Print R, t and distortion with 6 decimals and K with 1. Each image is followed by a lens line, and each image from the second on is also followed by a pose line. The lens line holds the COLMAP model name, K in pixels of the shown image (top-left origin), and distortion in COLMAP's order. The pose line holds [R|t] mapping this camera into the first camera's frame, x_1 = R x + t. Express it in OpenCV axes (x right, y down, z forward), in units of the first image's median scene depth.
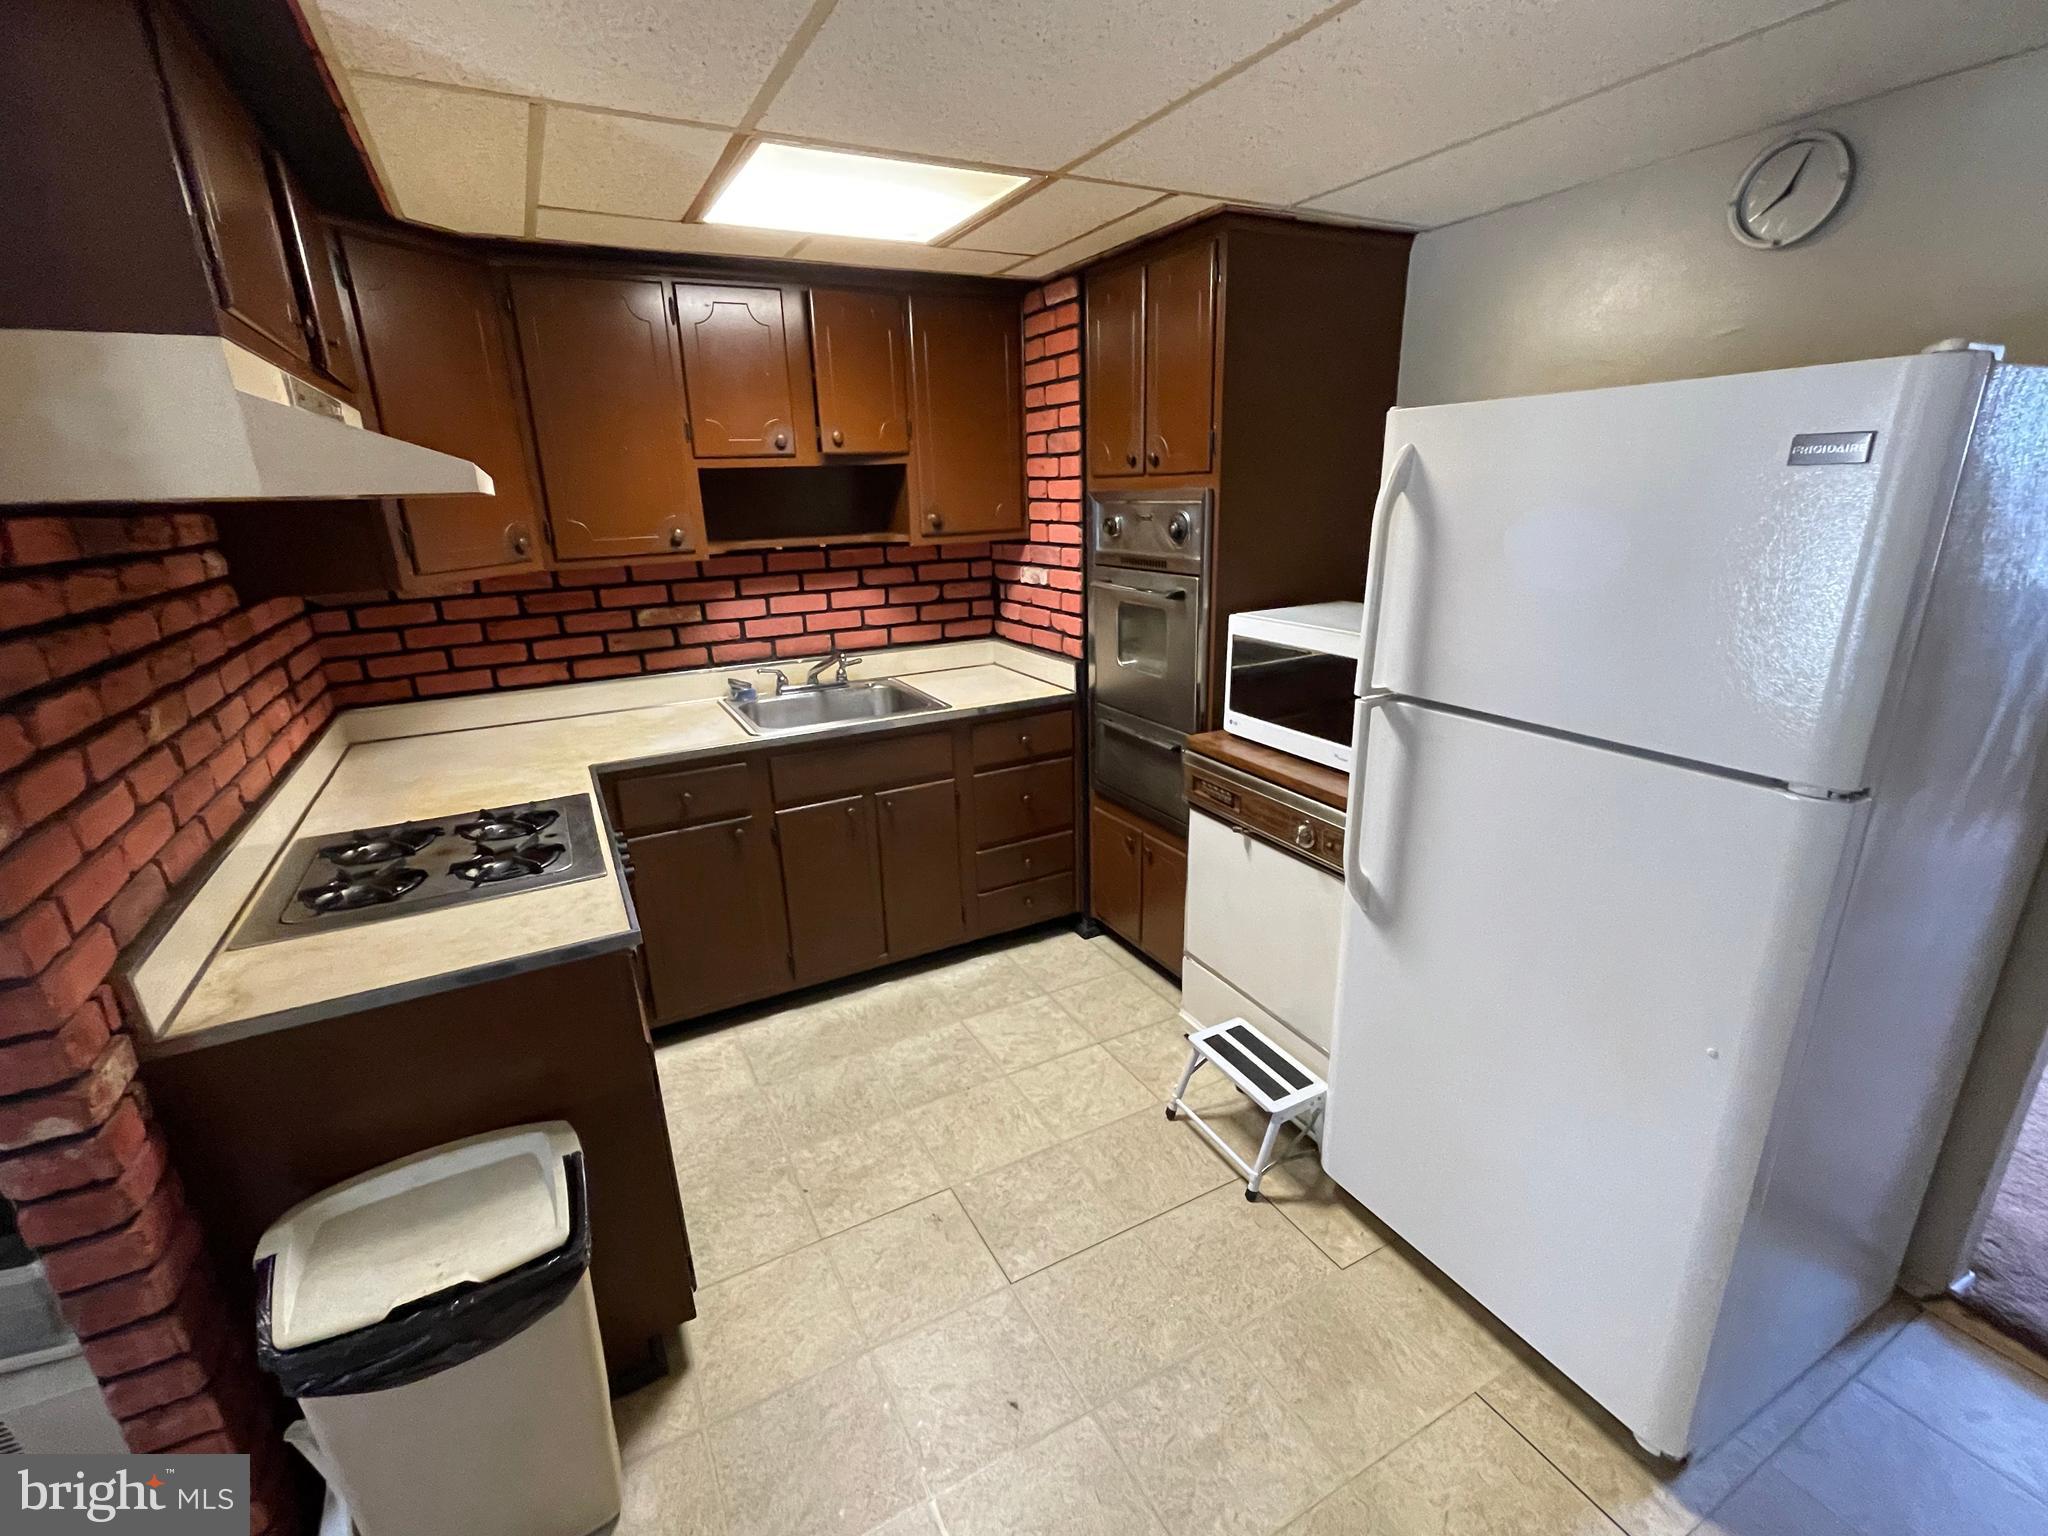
lens RADIAL K [[899.8, 0, 1024.0], [0, 899.8, 768.0], [0, 0, 1]] dist [-0.001132, -0.000456]
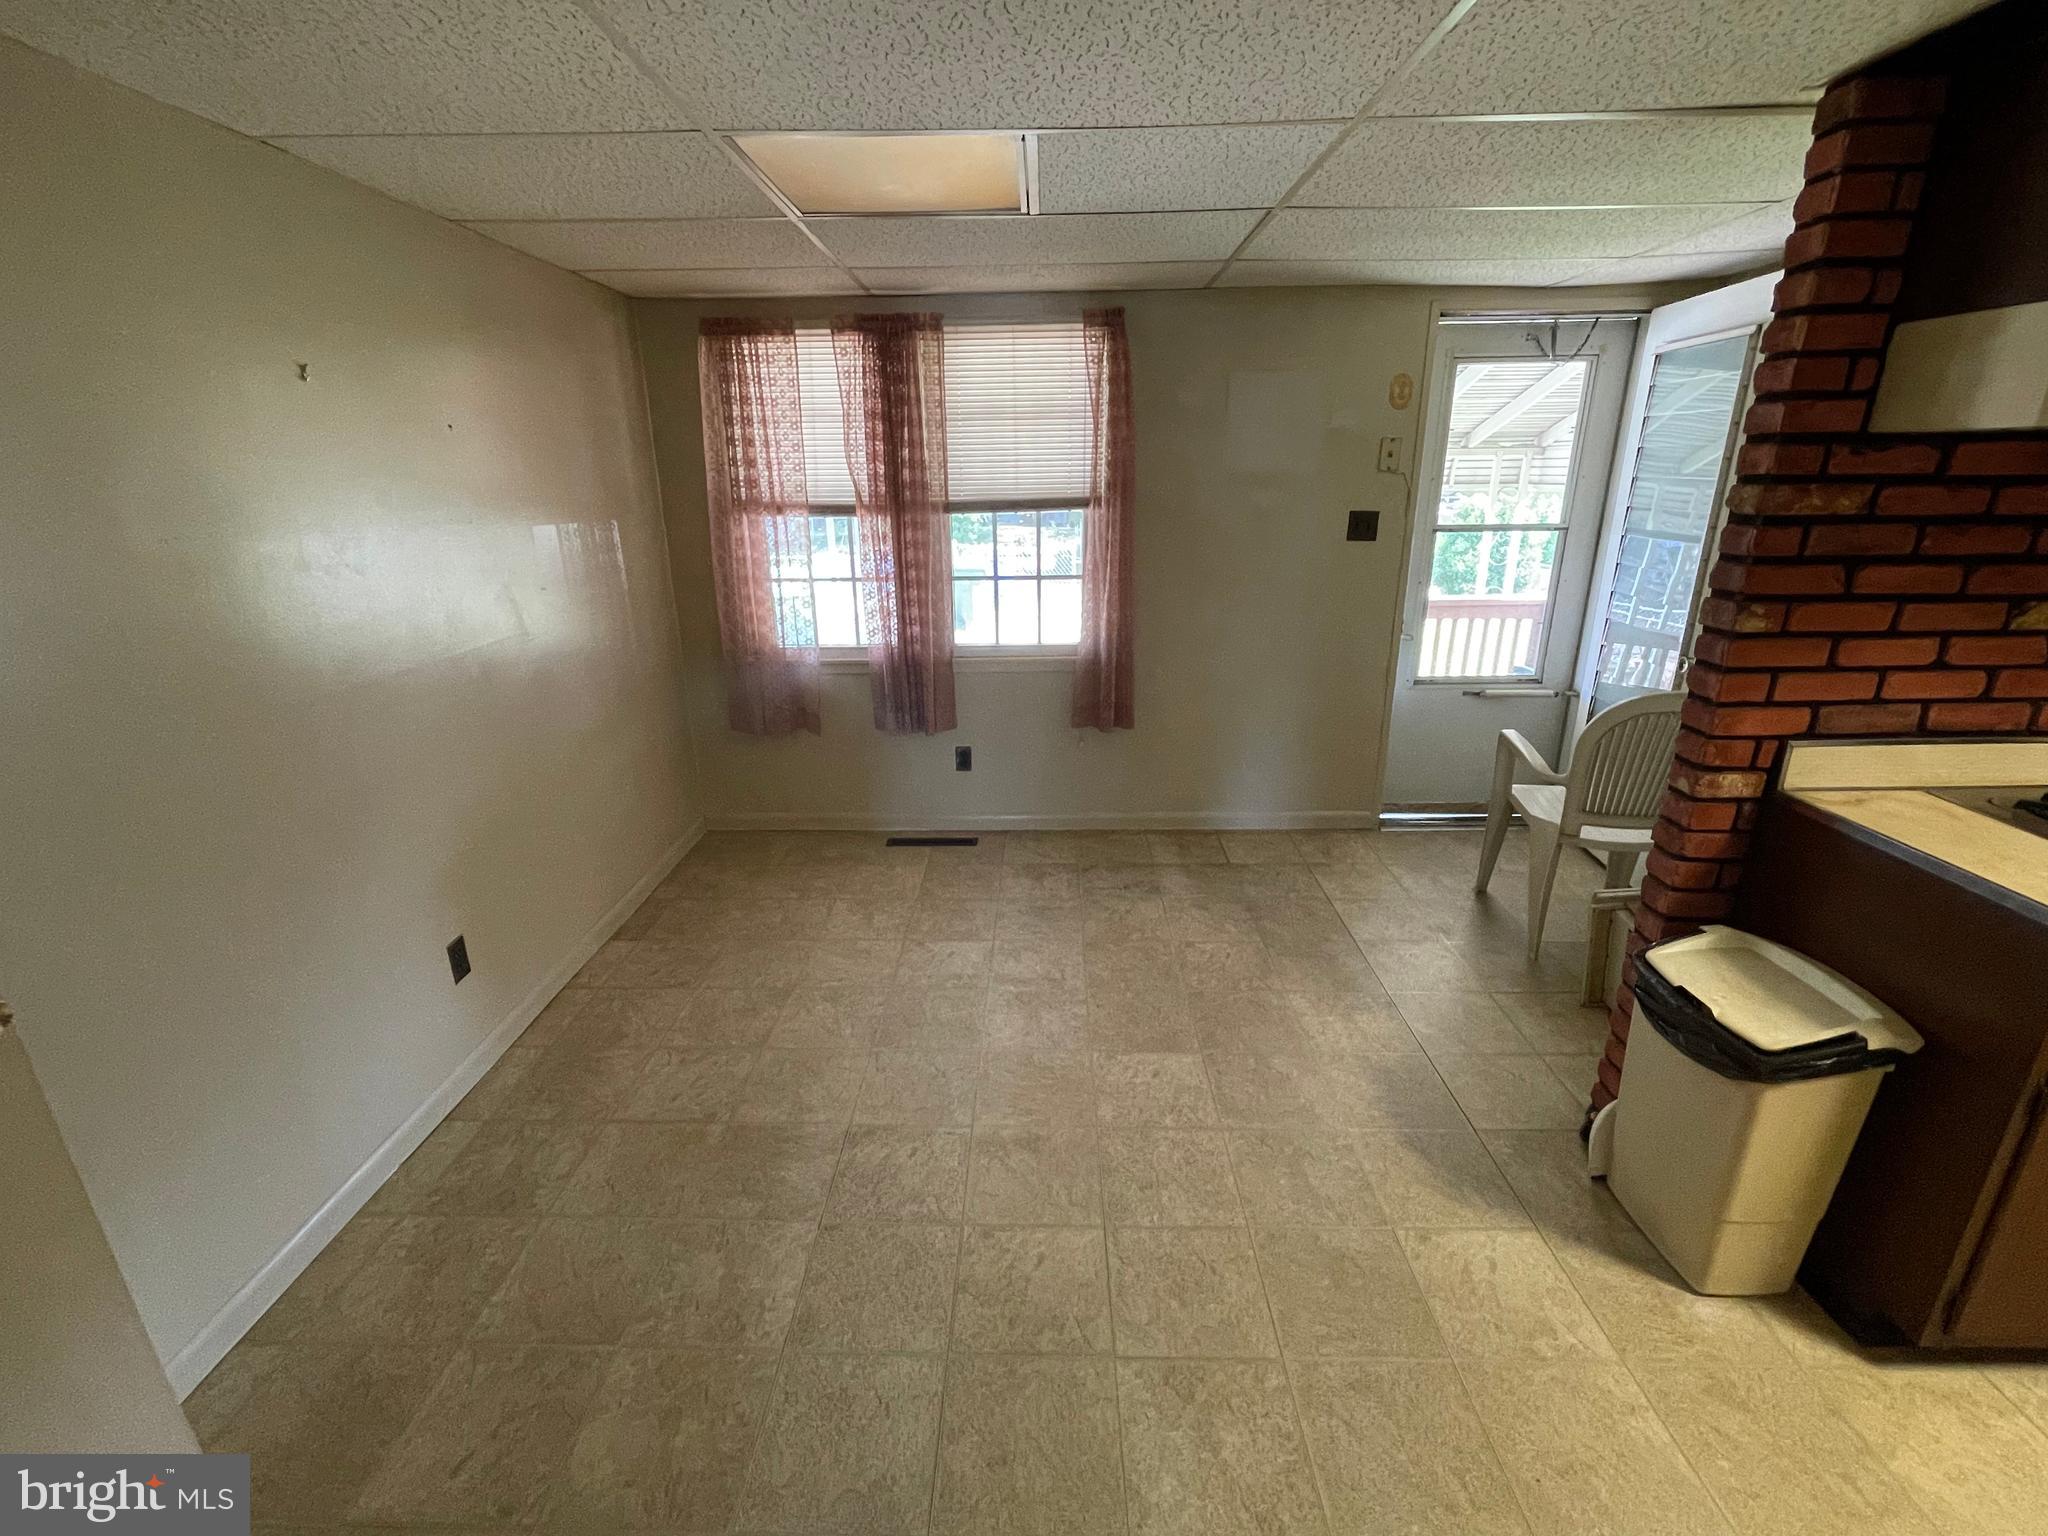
lens RADIAL K [[899.8, 0, 1024.0], [0, 899.8, 768.0], [0, 0, 1]] dist [-0.001132, -0.000456]
pose [[-0.486908, 0.309598, -0.816743, 0.436601], [-0.237180, 0.853075, 0.464767, -0.065292], [0.840634, 0.420014, -0.341939, 0.206030]]
